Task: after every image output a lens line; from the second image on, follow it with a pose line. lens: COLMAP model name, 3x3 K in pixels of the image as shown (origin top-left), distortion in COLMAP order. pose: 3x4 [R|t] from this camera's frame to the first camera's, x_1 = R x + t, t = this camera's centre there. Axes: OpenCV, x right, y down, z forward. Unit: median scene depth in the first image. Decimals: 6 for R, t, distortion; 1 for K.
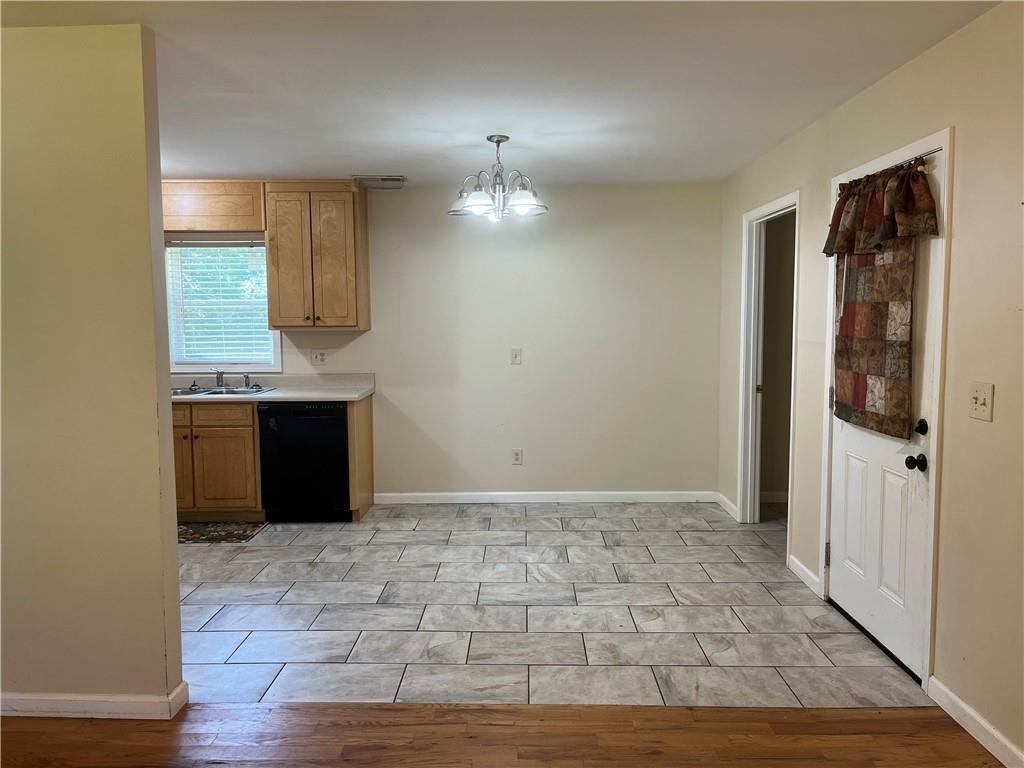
lens RADIAL K [[772.8, 0, 512.0], [0, 772.8, 384.0], [0, 0, 1]] dist [0.071678, -0.095338]
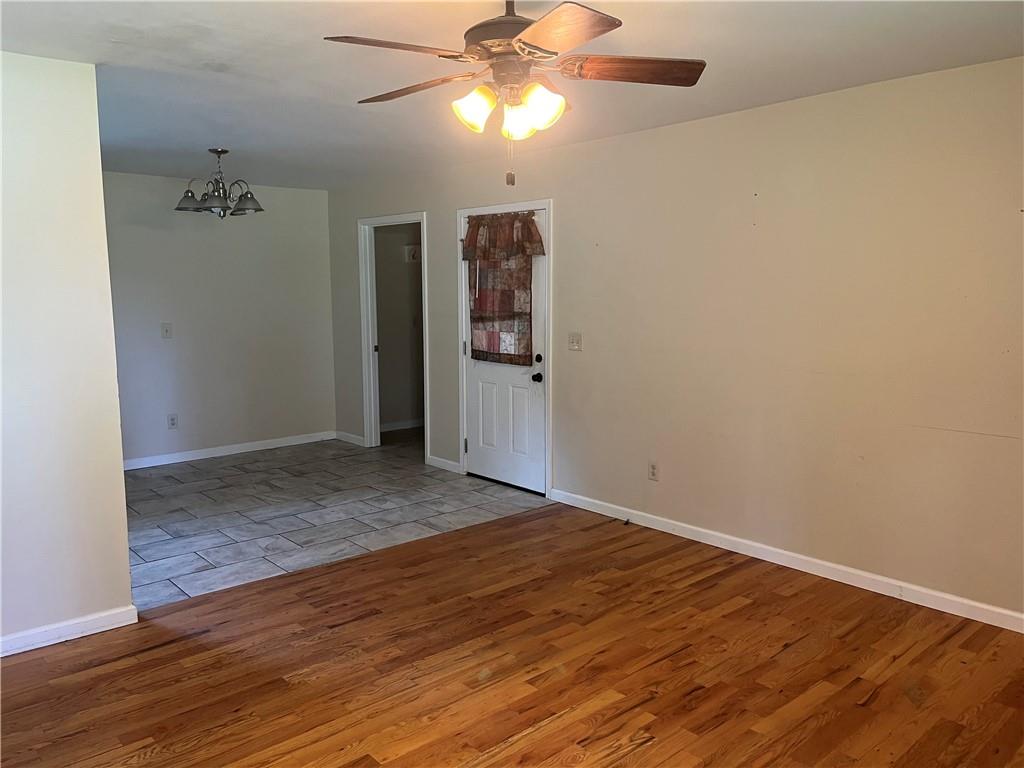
lens RADIAL K [[772.8, 0, 512.0], [0, 772.8, 384.0], [0, 0, 1]] dist [0.071678, -0.095338]
pose [[0.734589, -0.077834, 0.674034, -0.679047], [0.055510, 0.996963, 0.054627, 0.010705], [-0.676238, -0.002713, 0.736678, -0.273455]]
